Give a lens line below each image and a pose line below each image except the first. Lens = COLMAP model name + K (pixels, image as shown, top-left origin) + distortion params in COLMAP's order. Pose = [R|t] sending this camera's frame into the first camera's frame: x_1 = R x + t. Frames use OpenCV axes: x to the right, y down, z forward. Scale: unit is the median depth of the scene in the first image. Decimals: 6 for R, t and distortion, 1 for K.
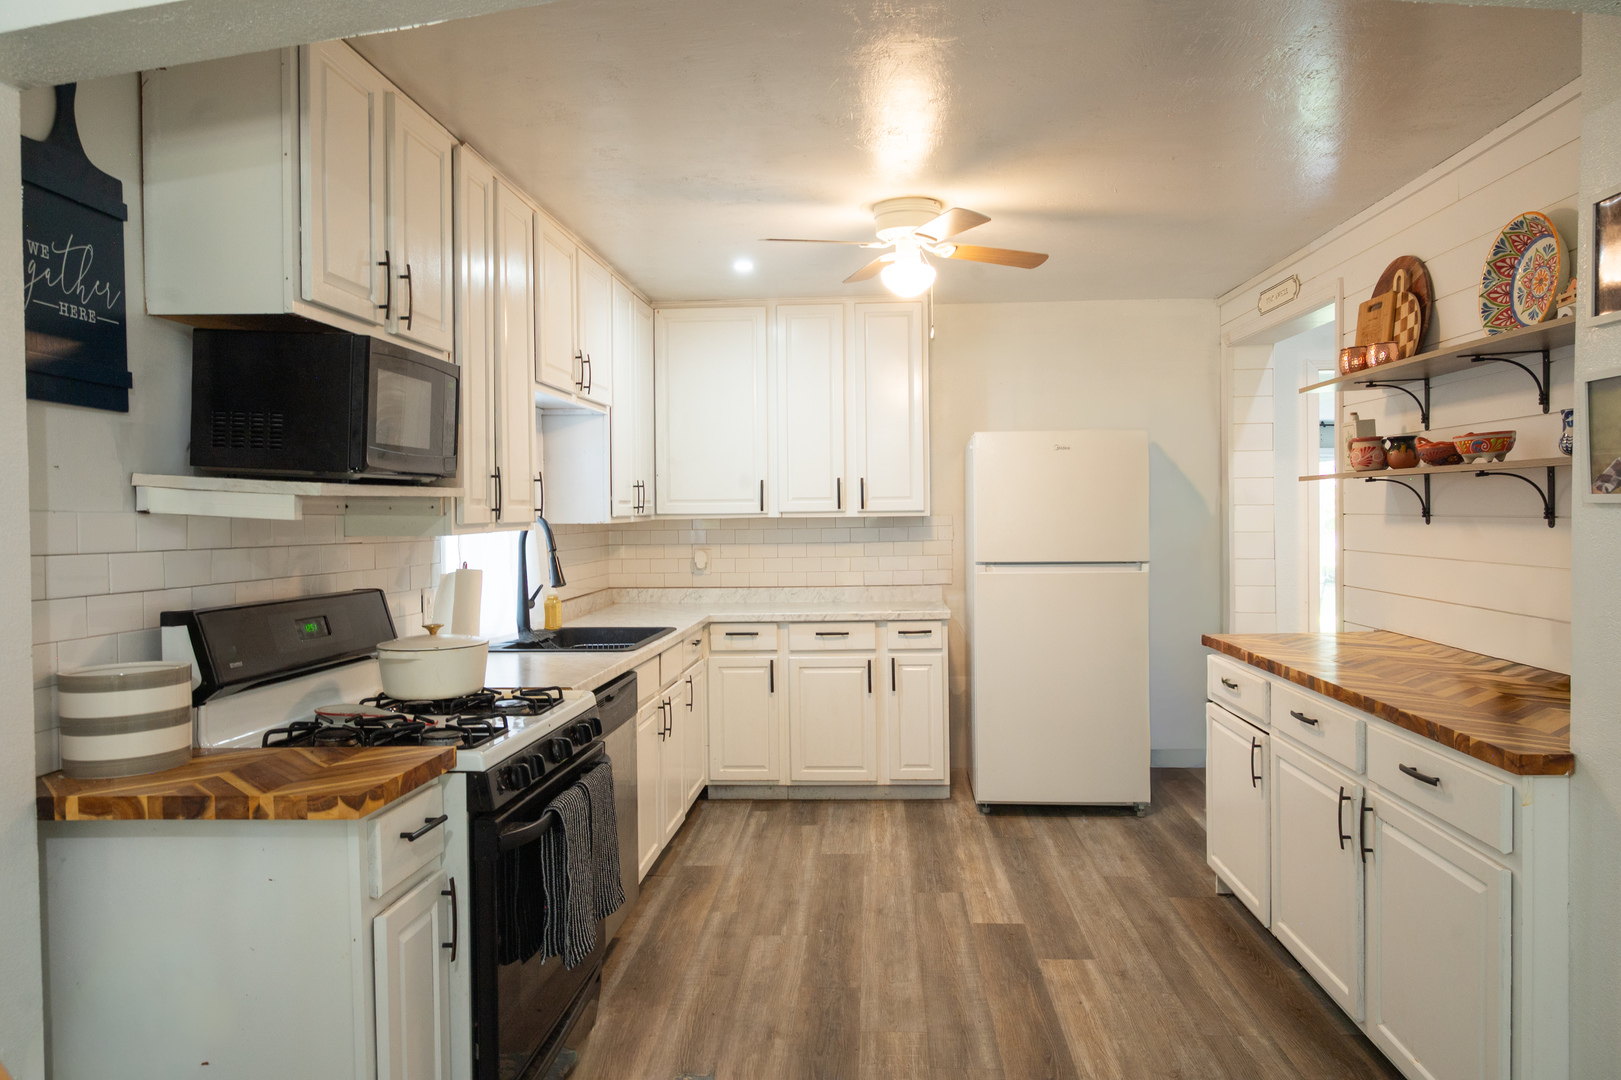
lens RADIAL K [[1089.7, 0, 825.4], [0, 1089.7, 541.5], [0, 0, 1]] dist [-0.006677, -0.001515]
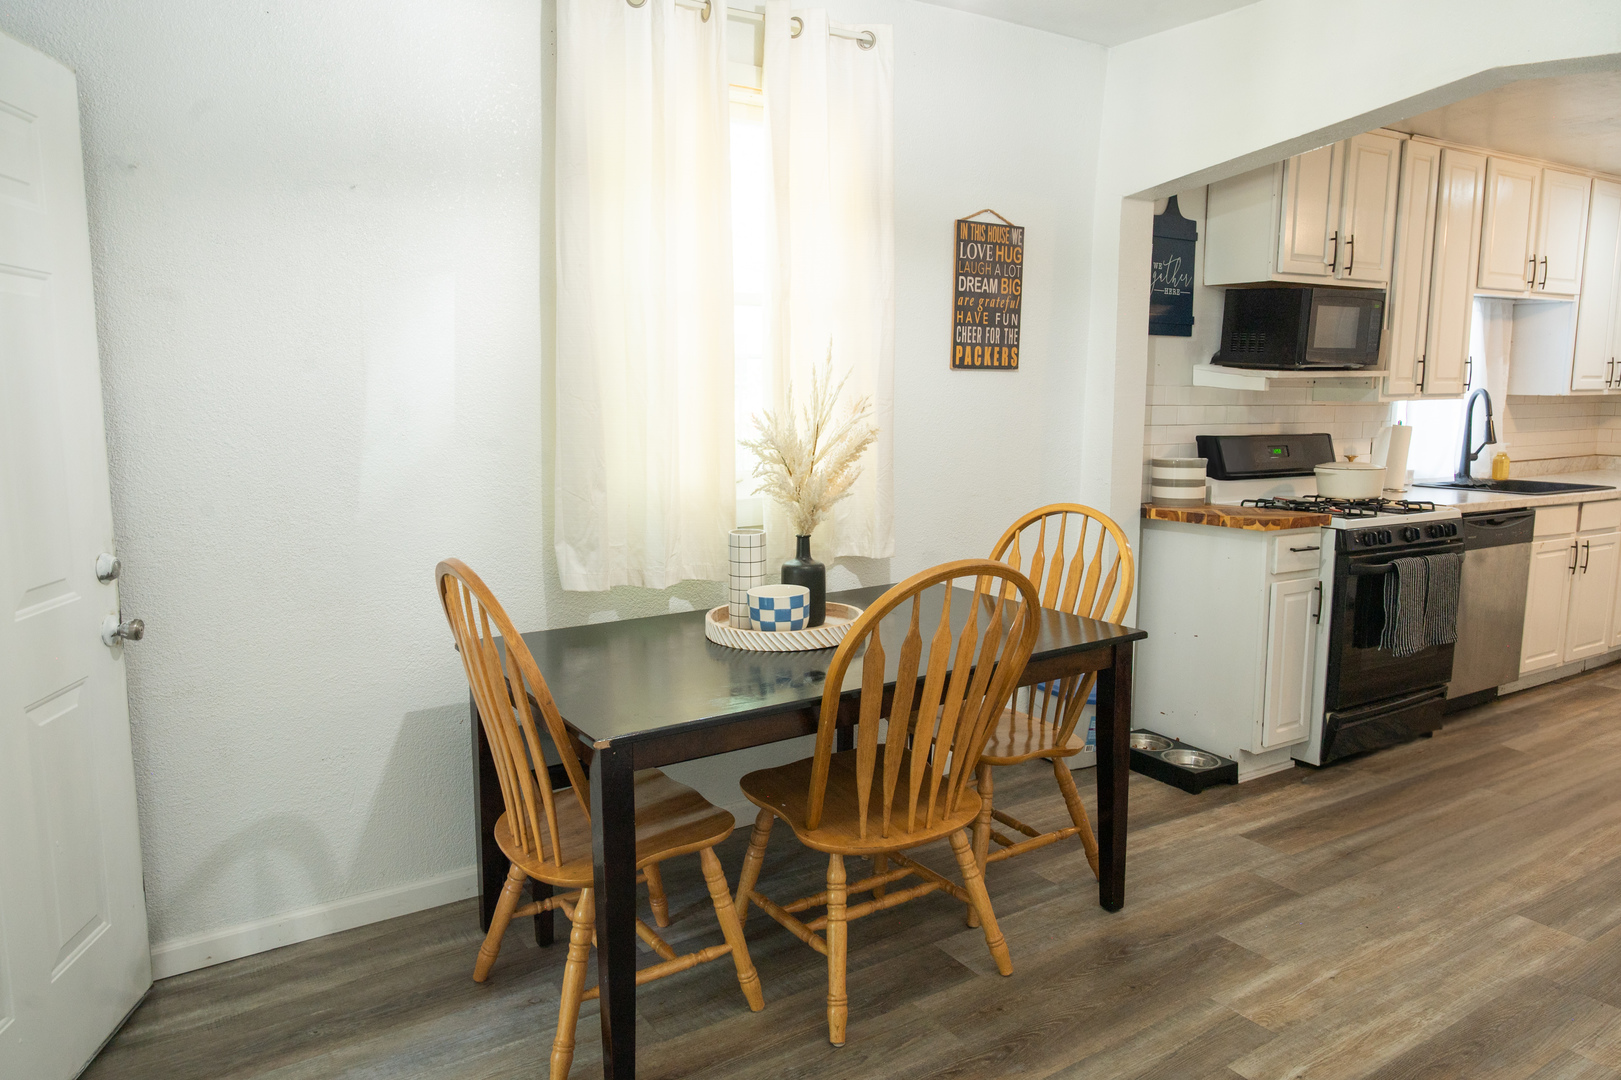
lens RADIAL K [[1094.2, 0, 810.5], [0, 1094.2, 540.0], [0, 0, 1]] dist [-0.004040, 0.001140]
pose [[0.588747, 0.120812, -0.799238, 0.333719], [-0.025262, 0.991035, 0.131196, 0.004608], [0.807922, -0.057051, 0.586521, -0.430252]]
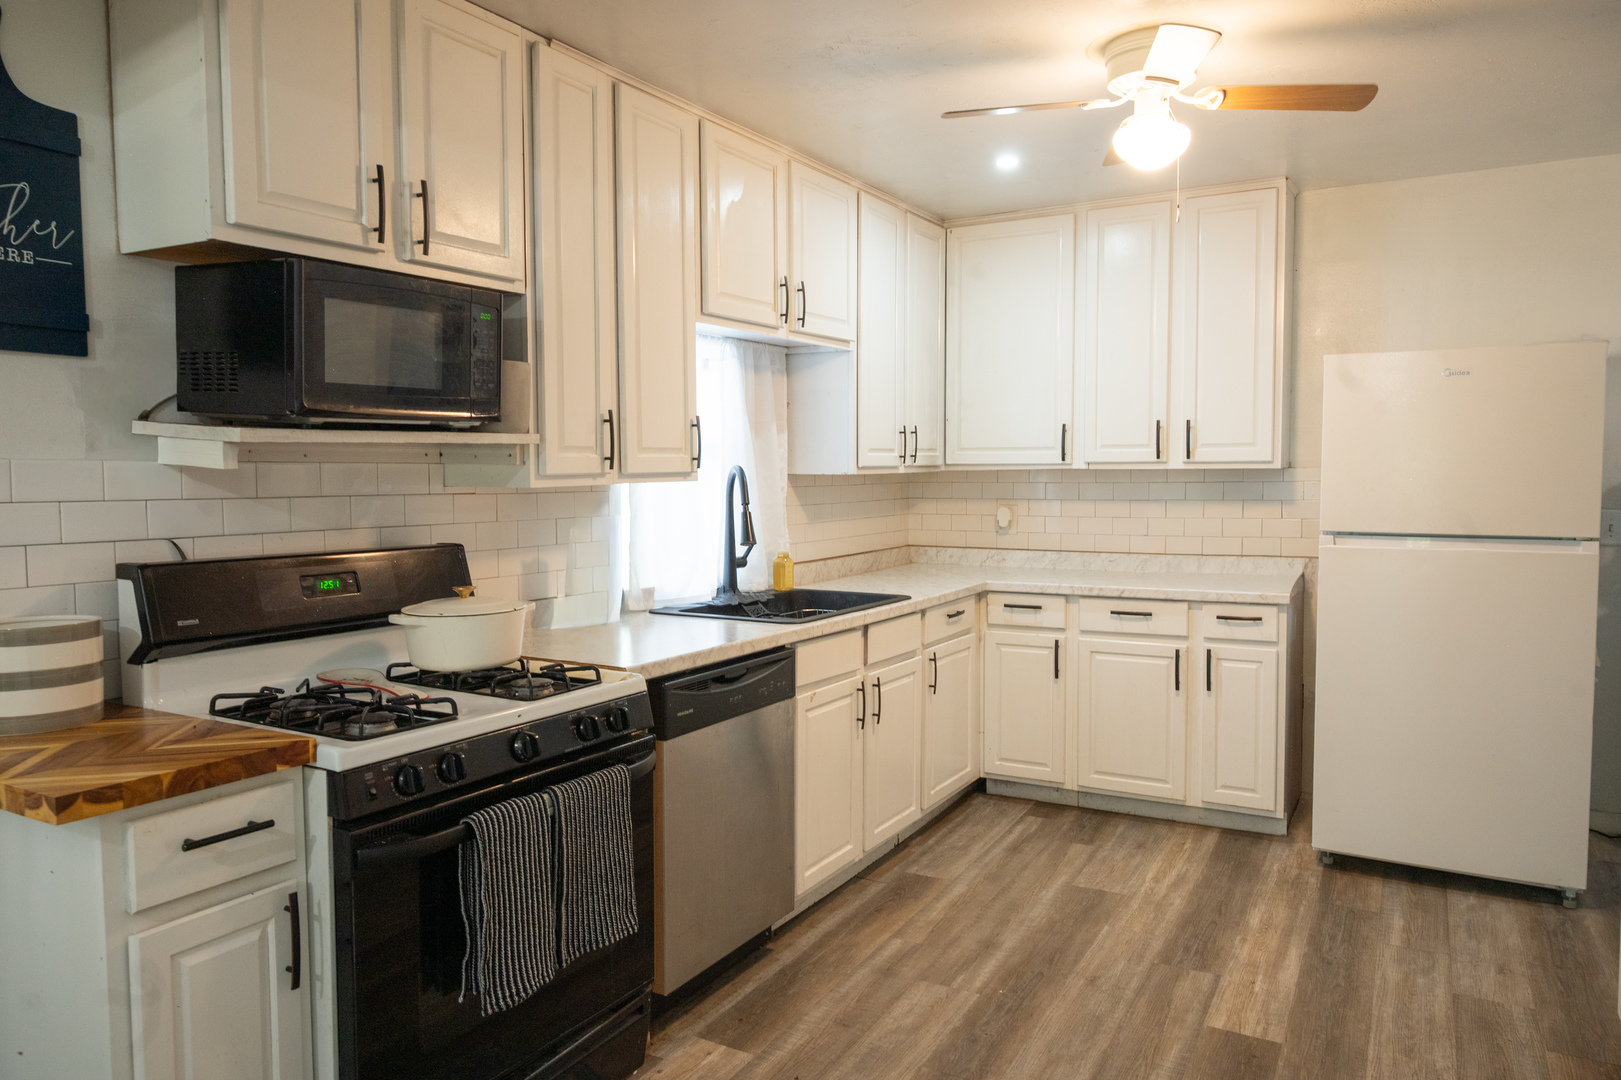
lens RADIAL K [[1094.2, 0, 810.5], [0, 1094.2, 540.0], [0, 0, 1]] dist [-0.004040, 0.001140]
pose [[0.894629, 0.035138, -0.445427, 0.198291], [-0.015326, 0.998730, 0.048004, -0.006605], [0.446548, -0.036119, 0.894031, 0.219161]]
